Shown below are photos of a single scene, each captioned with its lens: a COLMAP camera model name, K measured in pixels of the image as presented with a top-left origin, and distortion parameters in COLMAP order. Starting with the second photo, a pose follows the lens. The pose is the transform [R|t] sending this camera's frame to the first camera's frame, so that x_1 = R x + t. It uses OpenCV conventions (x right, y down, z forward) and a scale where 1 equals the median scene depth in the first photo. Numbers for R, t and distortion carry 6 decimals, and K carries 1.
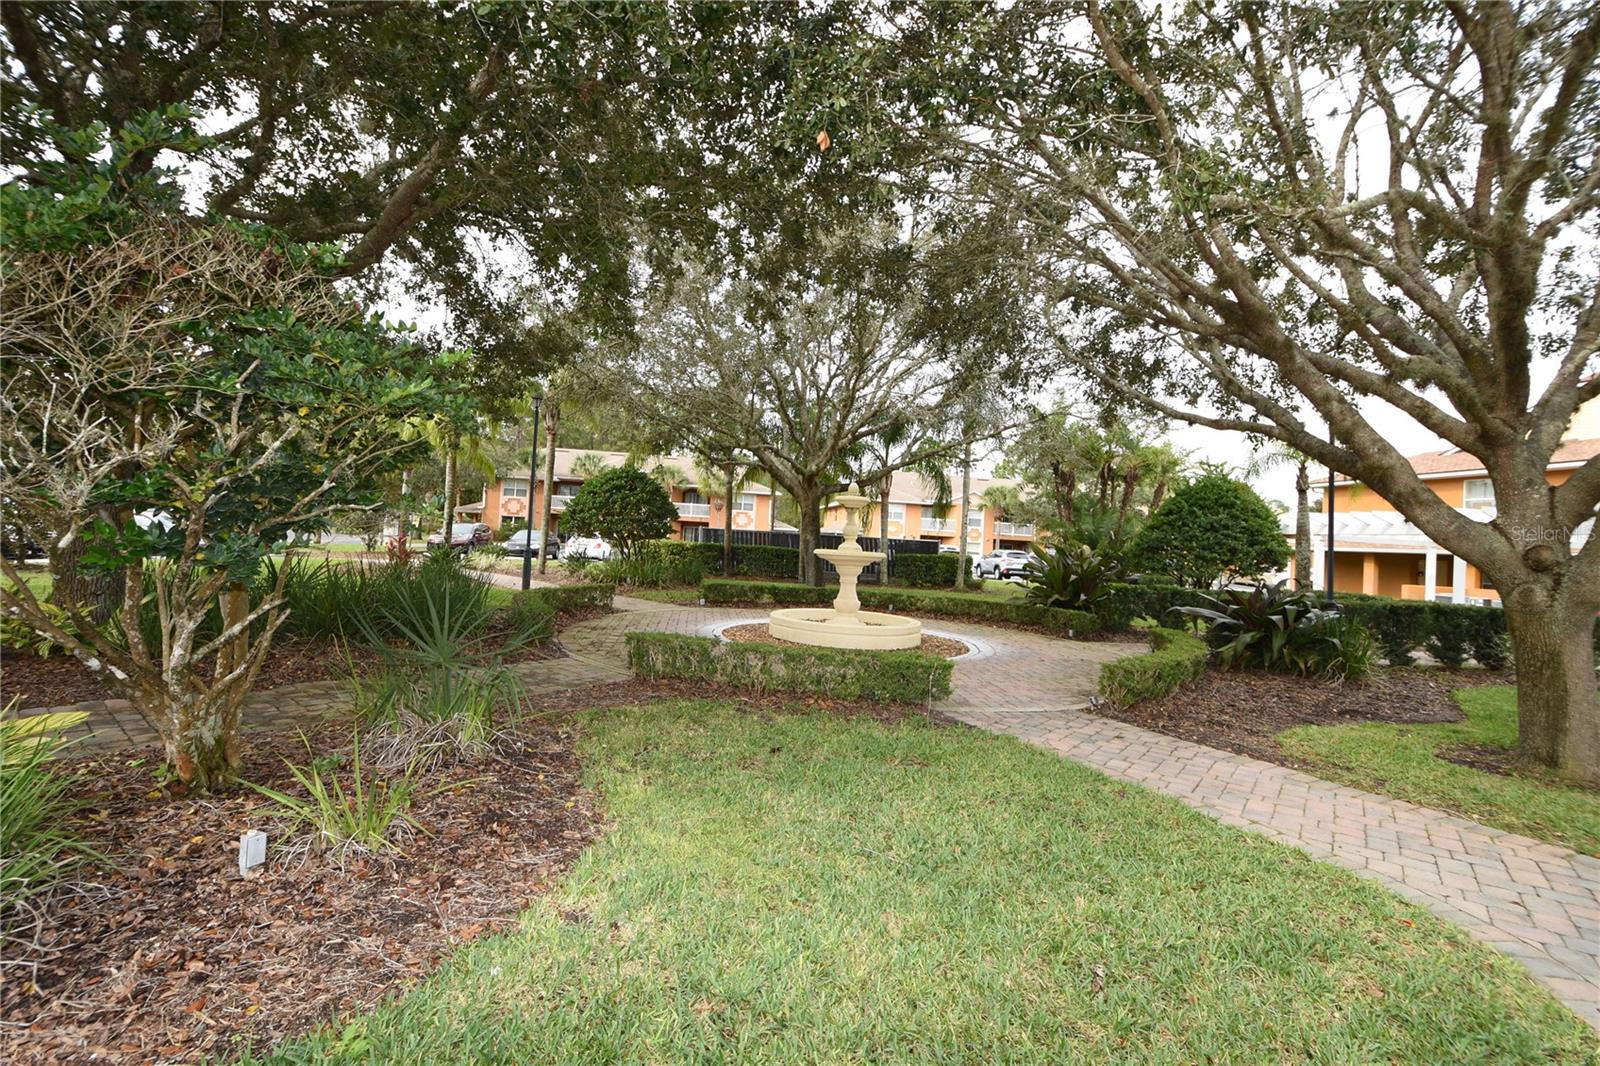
lens RADIAL K [[706.8, 0, 793.0], [0, 706.8, 513.1], [0, 0, 1]] dist [0.002617, -0.015002]
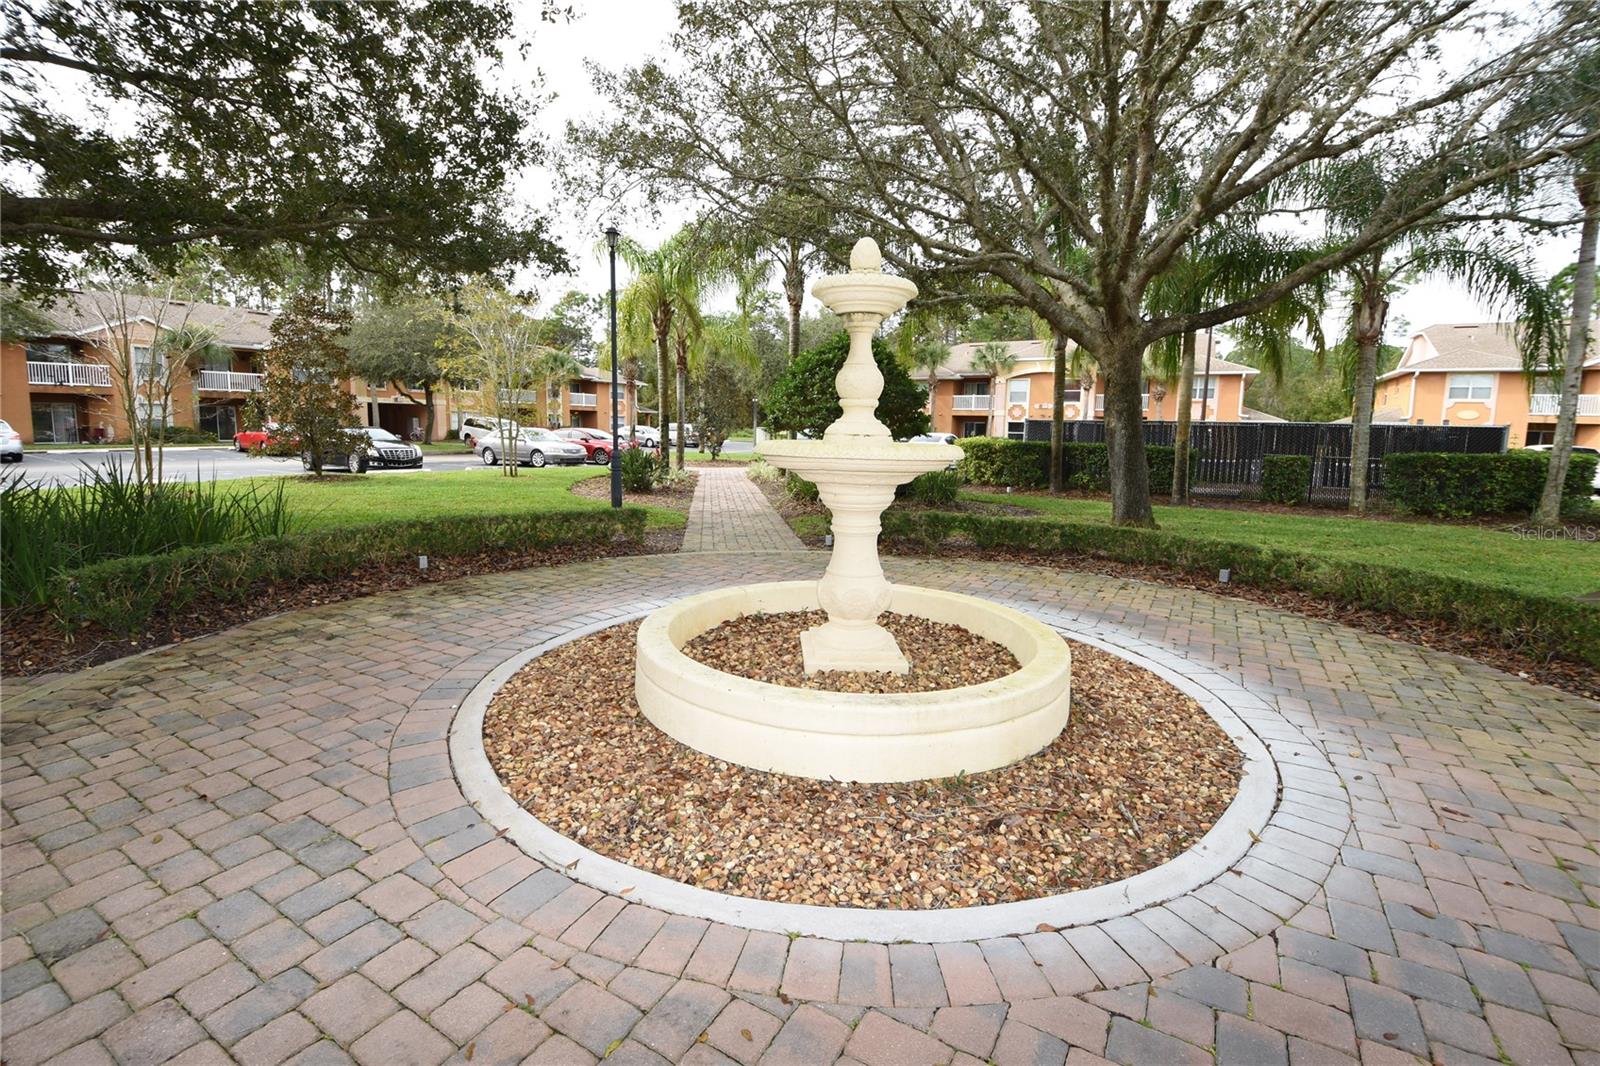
lens RADIAL K [[706.8, 0, 793.0], [0, 706.8, 513.1], [0, 0, 1]] dist [0.002617, -0.015002]
pose [[0.787429, 0.034559, -0.615436, 0.119907], [0.048005, 0.991957, 0.117123, 0.017937], [0.614533, -0.121770, 0.779436, 0.301053]]
